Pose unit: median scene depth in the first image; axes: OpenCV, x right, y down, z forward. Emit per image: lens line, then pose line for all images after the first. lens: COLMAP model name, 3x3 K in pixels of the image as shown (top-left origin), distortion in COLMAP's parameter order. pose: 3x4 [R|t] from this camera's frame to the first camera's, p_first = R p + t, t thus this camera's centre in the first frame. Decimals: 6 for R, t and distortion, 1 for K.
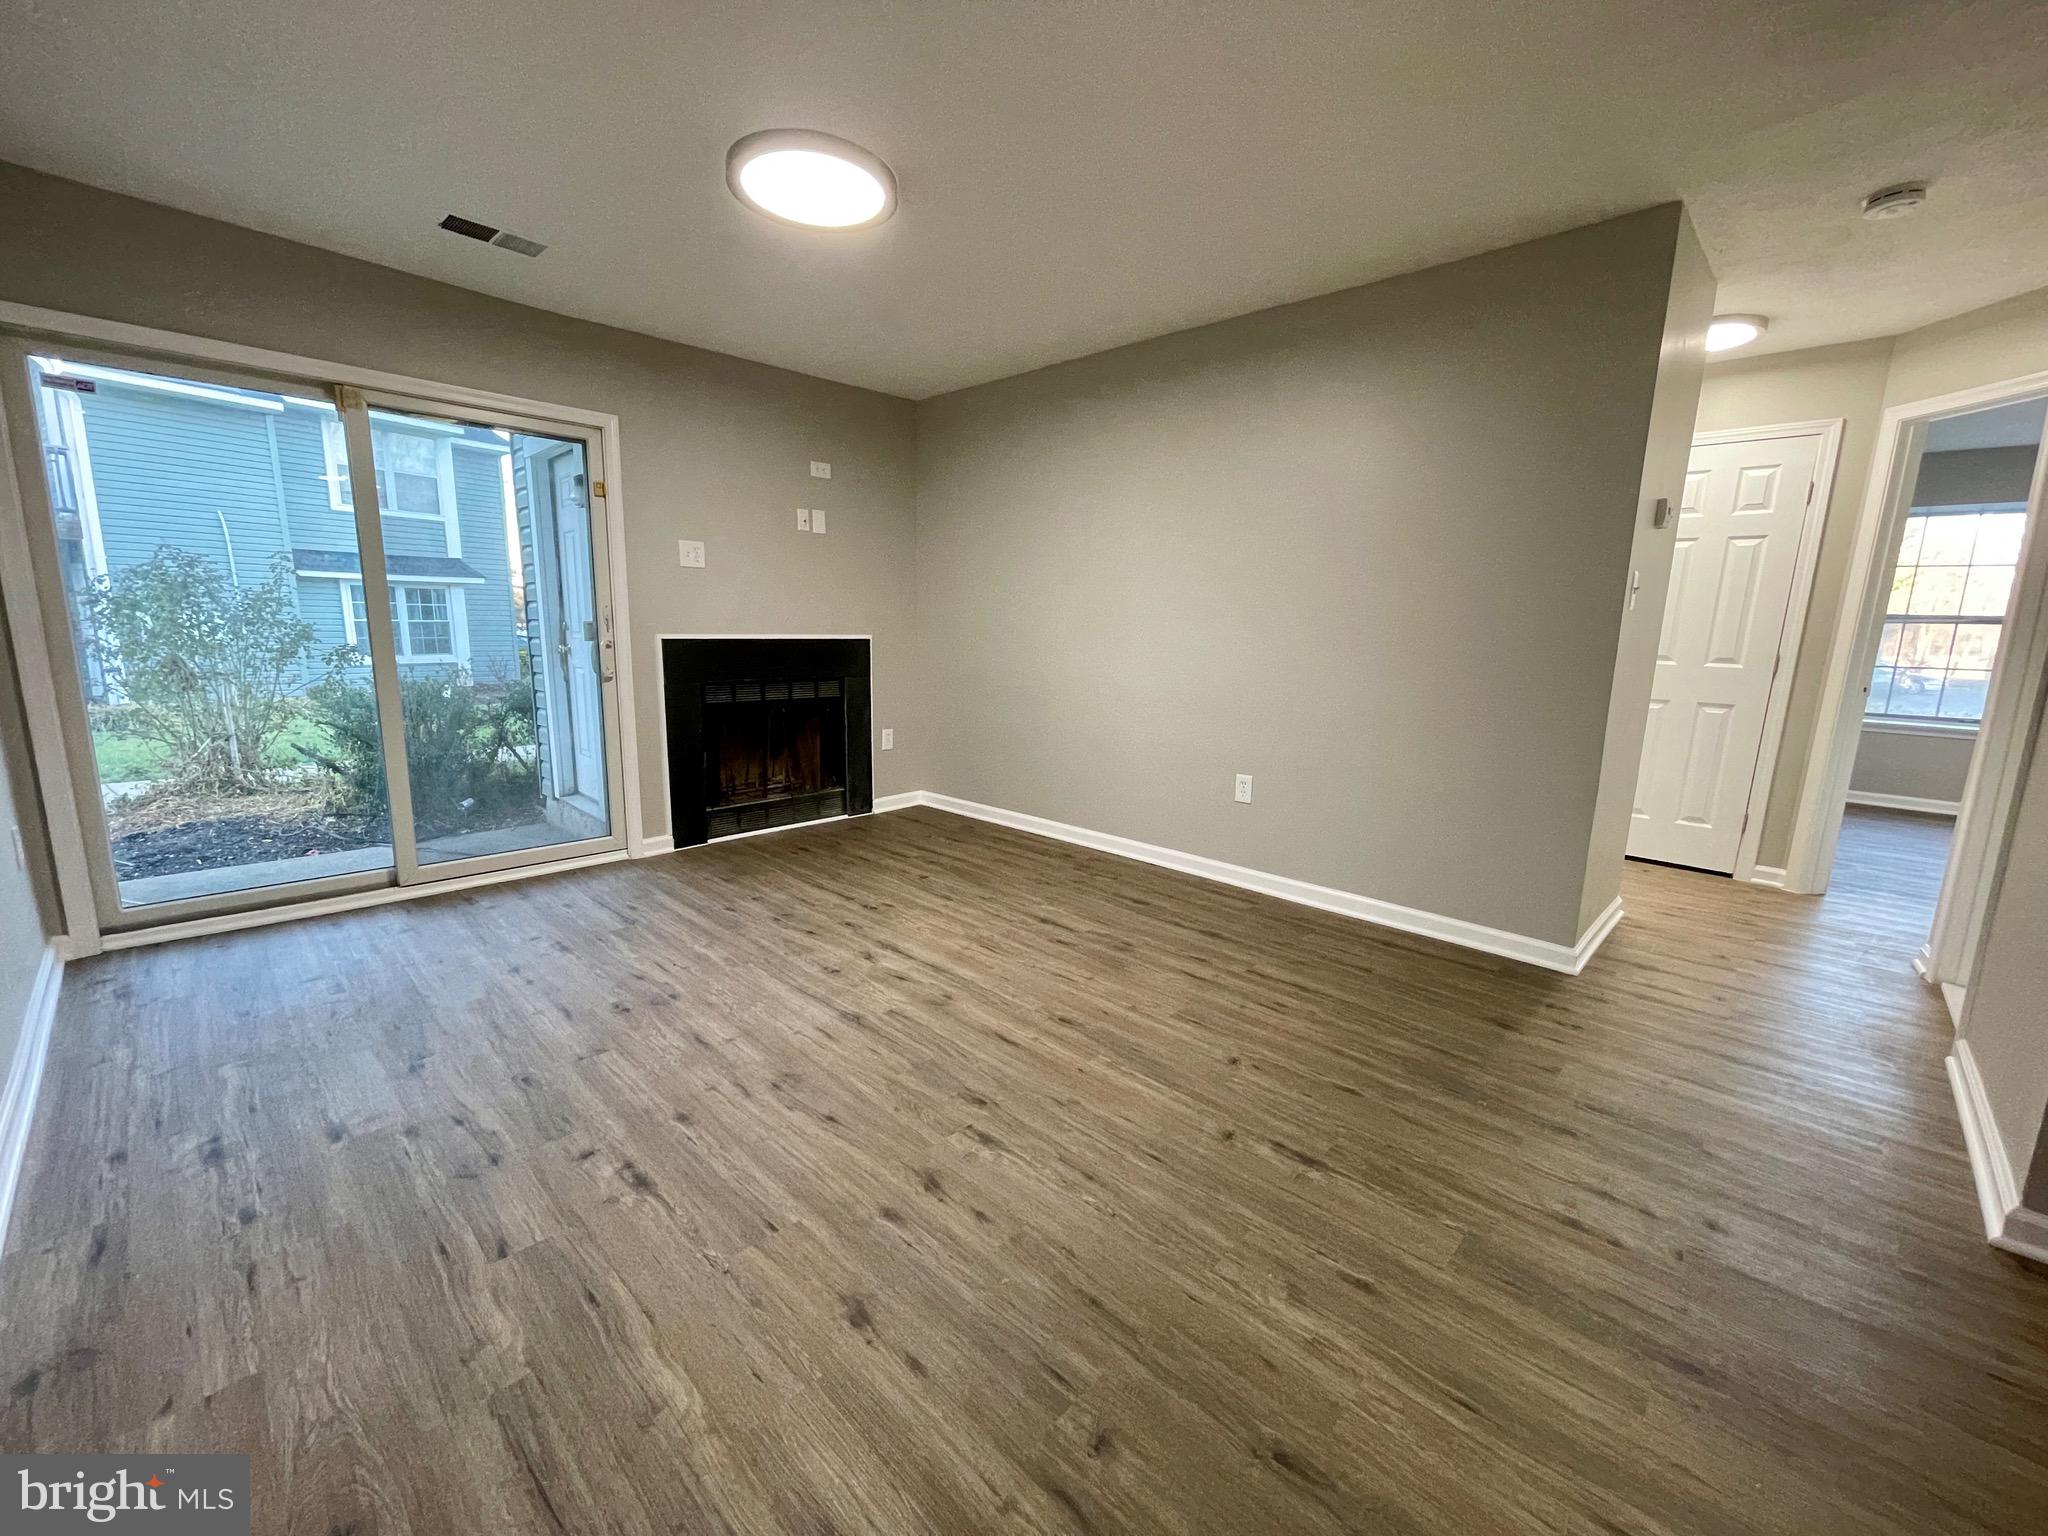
lens RADIAL K [[828.0, 0, 1023.0], [0, 828.0, 776.8], [0, 0, 1]] dist [-0.001835, 0.000535]
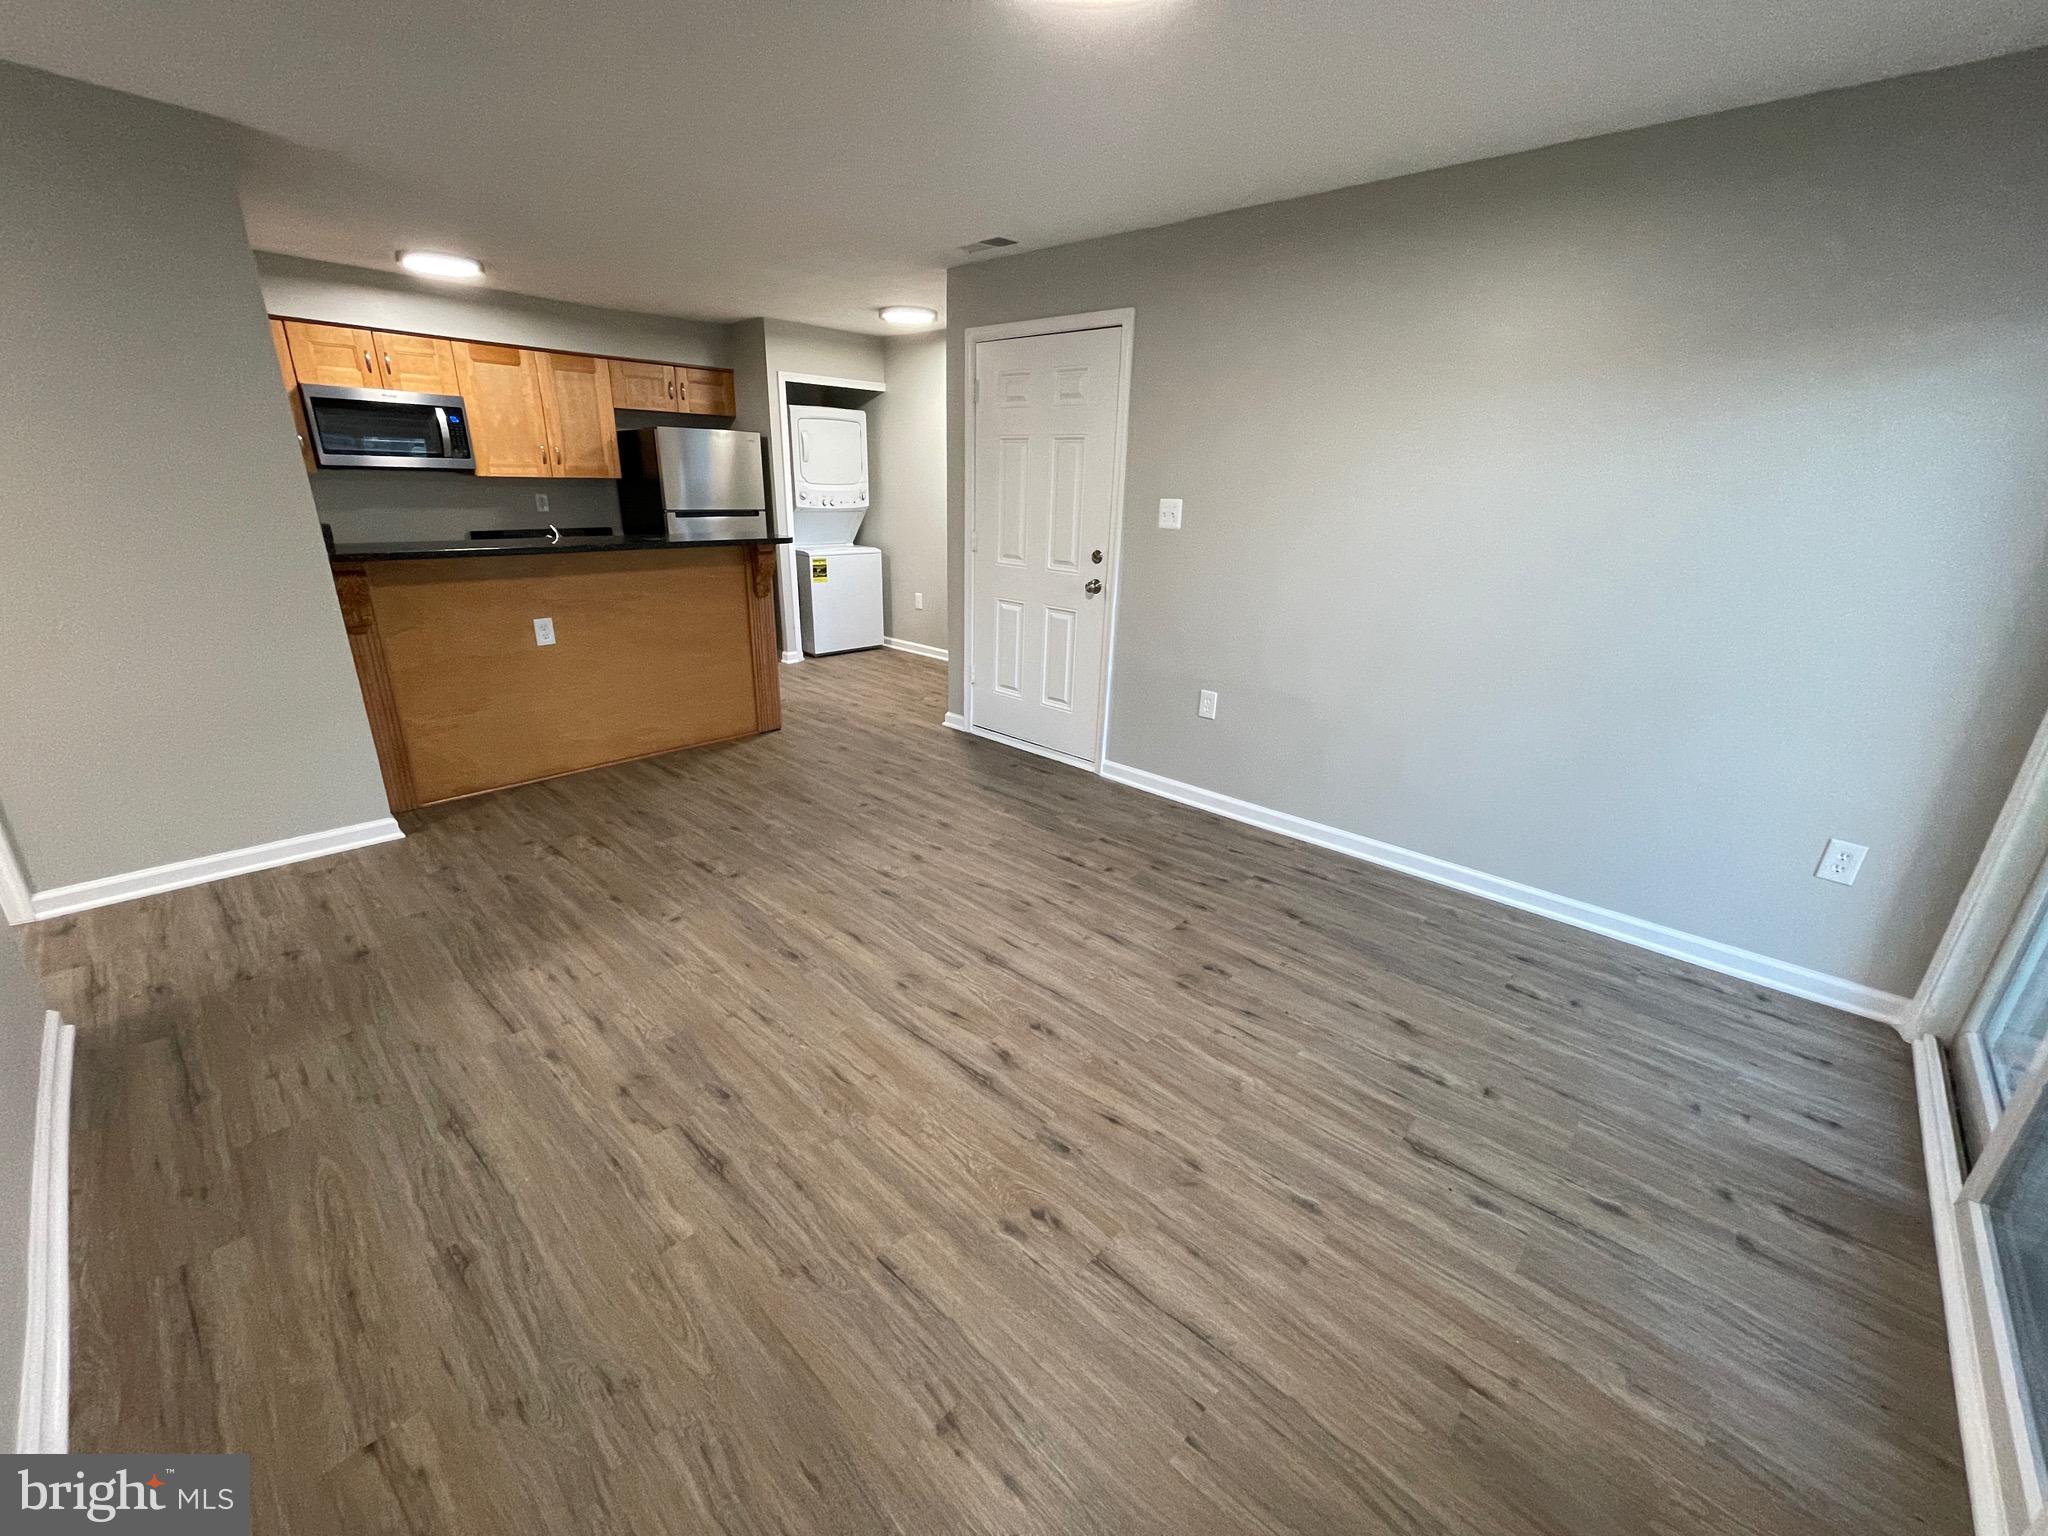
lens RADIAL K [[828.0, 0, 1017.2], [0, 828.0, 768.6], [0, 0, 1]] dist [-0.001835, 0.000535]
pose [[-0.998824, -0.040560, -0.026555, -0.186619], [-0.048389, 0.867513, 0.495055, -0.428156], [0.002957, 0.495758, -0.868456, 1.699317]]
